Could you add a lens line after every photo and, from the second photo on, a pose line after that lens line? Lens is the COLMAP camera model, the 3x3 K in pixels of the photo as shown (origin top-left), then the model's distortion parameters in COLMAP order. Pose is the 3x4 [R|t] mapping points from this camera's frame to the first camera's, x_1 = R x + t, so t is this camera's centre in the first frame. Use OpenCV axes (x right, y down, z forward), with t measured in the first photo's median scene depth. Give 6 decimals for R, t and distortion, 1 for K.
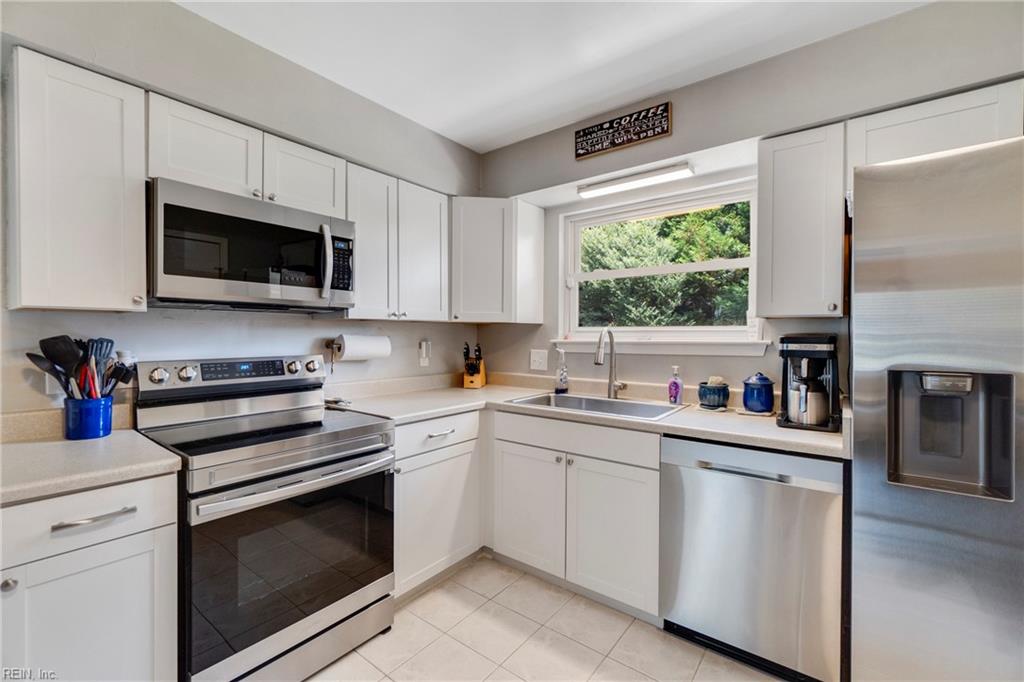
lens RADIAL K [[440.4, 0, 515.5], [0, 440.4, 337.4], [0, 0, 1]] dist [-0.001532, 0.000744]
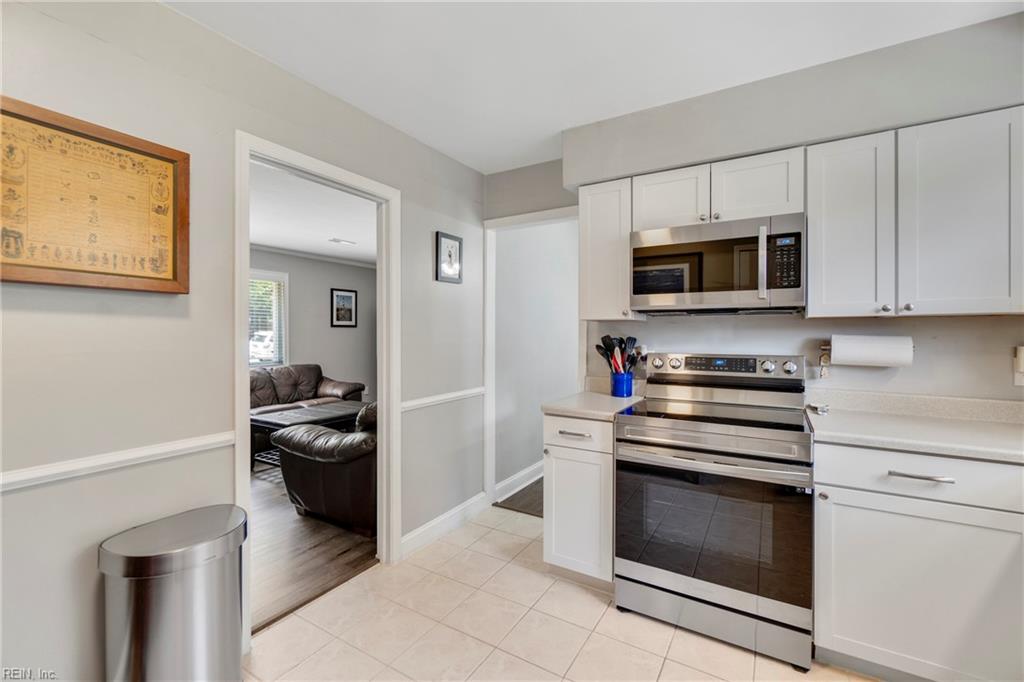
lens RADIAL K [[440.4, 0, 515.8], [0, 440.4, 337.9], [0, 0, 1]] dist [-0.001532, 0.000744]
pose [[0.112786, 0.006440, -0.993598, 0.503661], [-0.006848, 0.999960, 0.005704, -0.001393], [0.993596, 0.006161, 0.112826, 0.319603]]
